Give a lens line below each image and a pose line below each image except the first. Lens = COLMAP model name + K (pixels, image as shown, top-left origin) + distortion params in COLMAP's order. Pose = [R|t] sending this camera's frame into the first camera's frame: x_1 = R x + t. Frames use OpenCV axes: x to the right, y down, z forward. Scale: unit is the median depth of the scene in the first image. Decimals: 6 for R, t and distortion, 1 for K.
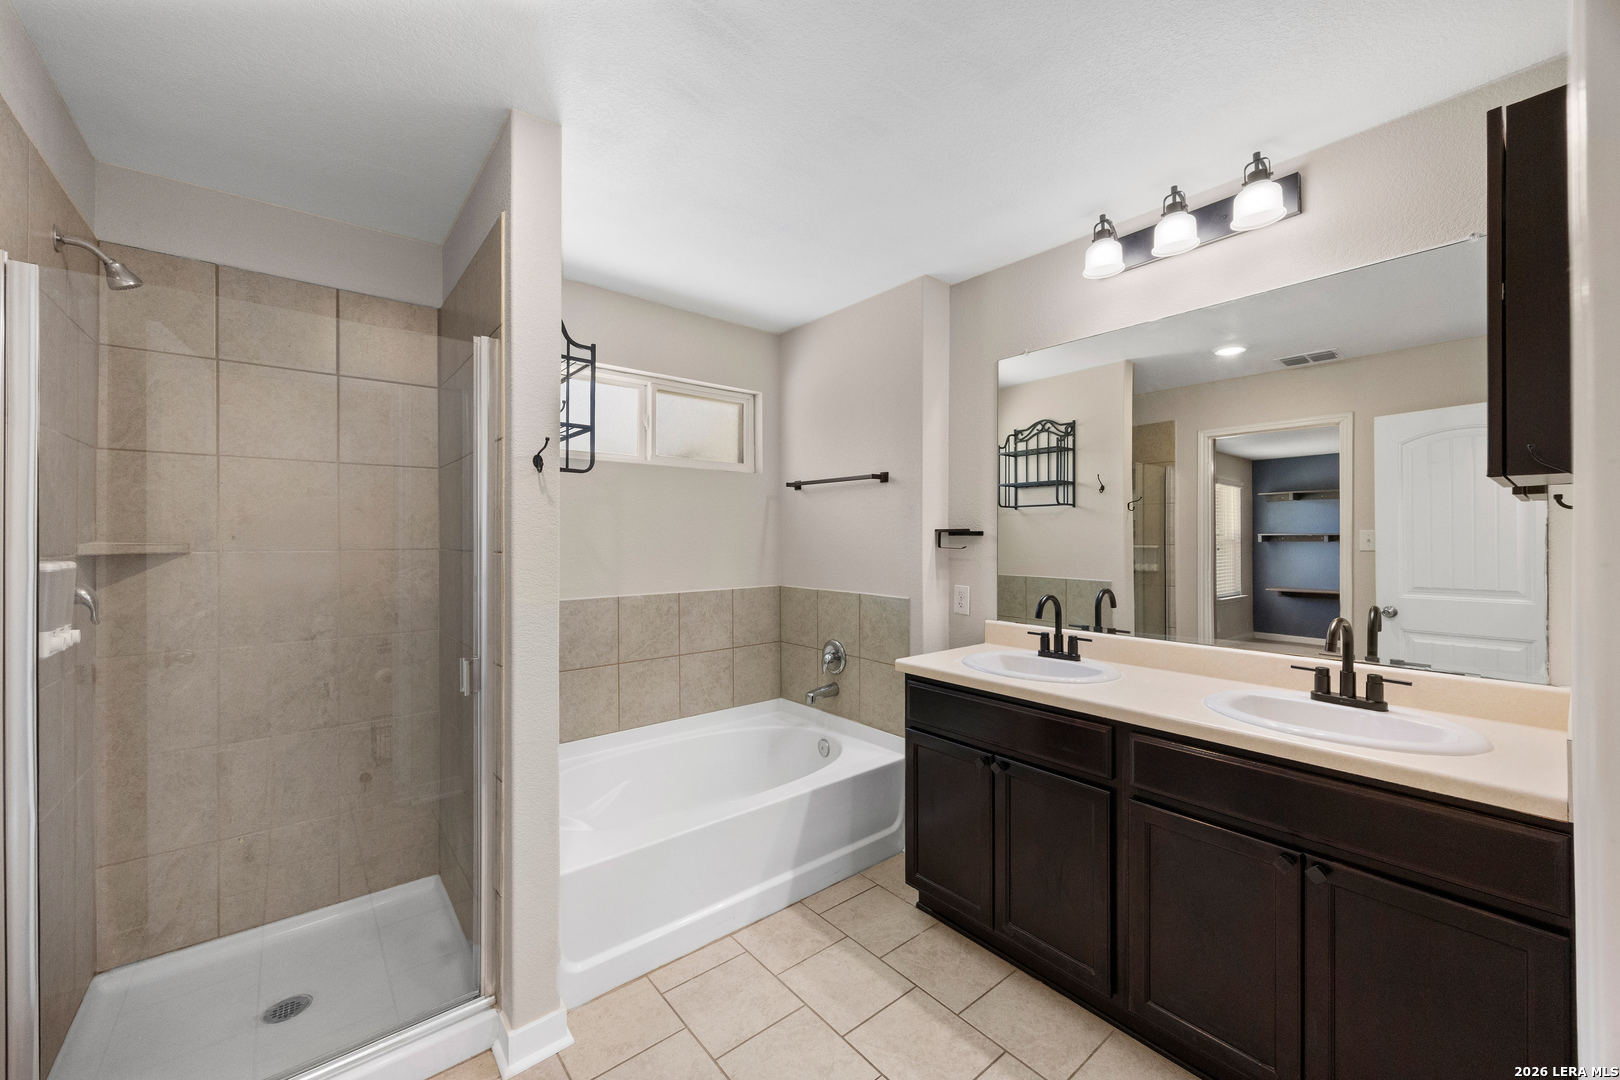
lens RADIAL K [[627.0, 0, 805.8], [0, 627.0, 532.5], [0, 0, 1]] dist [0.001551, -0.000035]
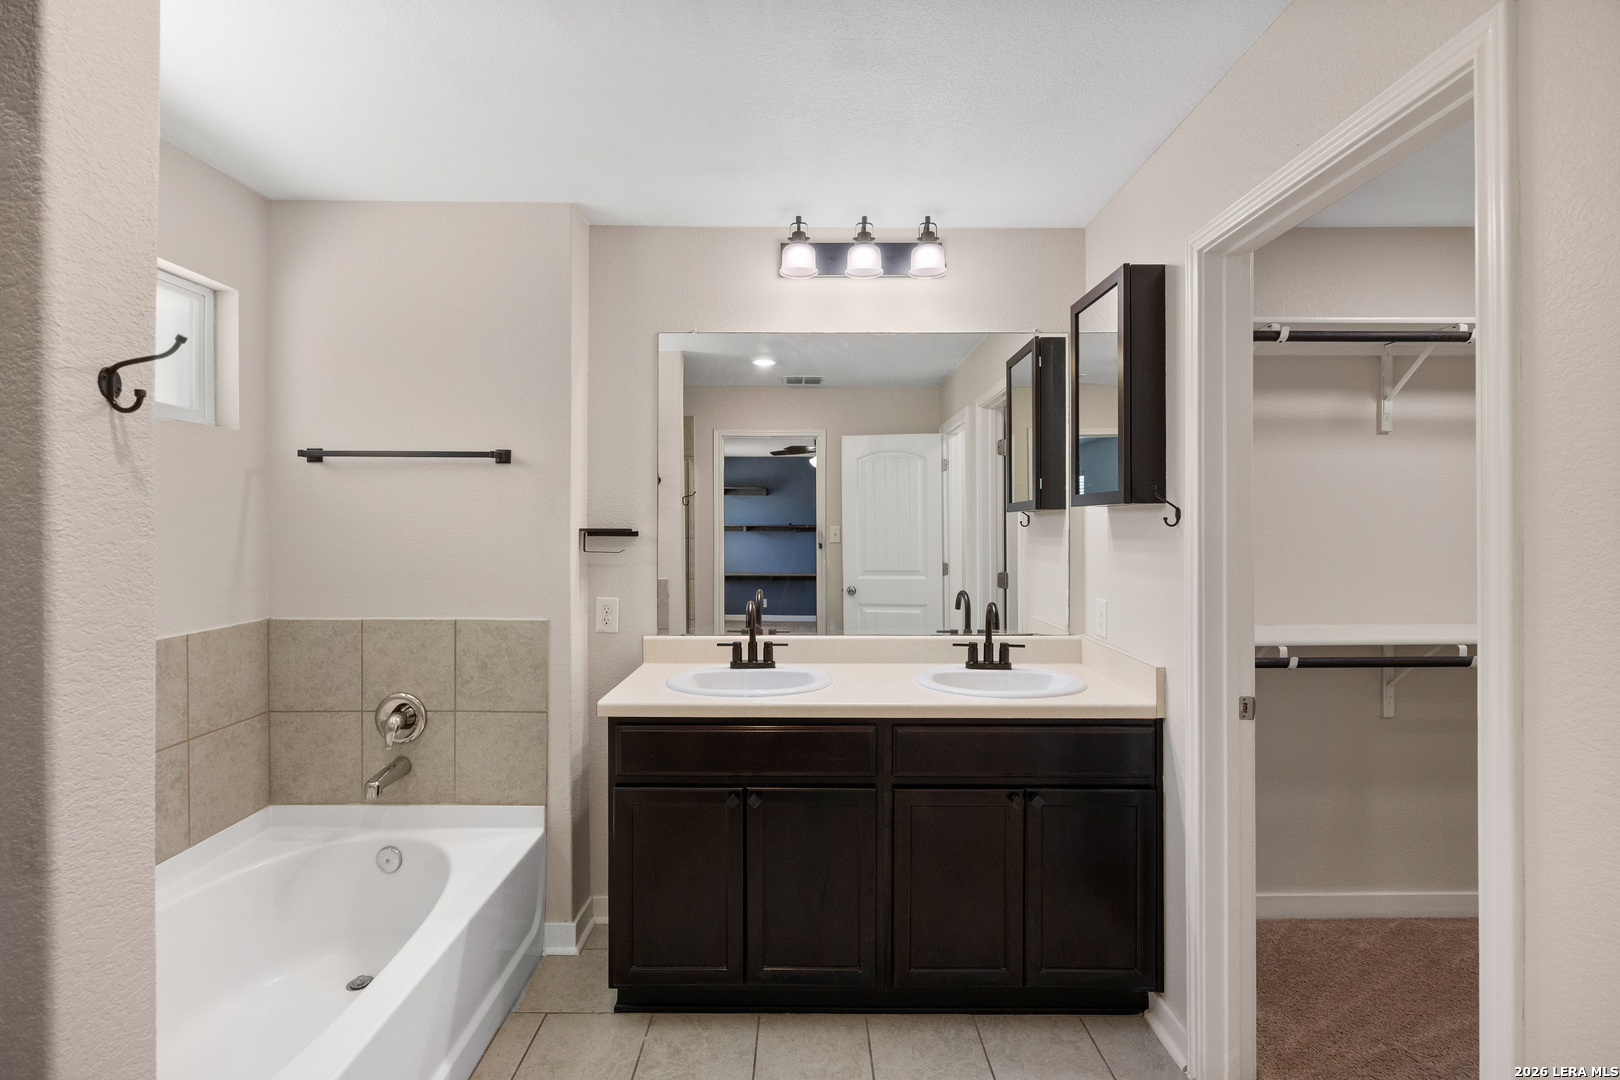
lens RADIAL K [[711.0, 0, 780.9], [0, 711.0, 519.9], [0, 0, 1]] dist [-0.003970, -0.000161]
pose [[0.630049, 0.005359, 0.776537, -0.308685], [-0.008145, 0.999967, -0.000292, -0.016815], [-0.776512, -0.006141, 0.630072, 0.225960]]
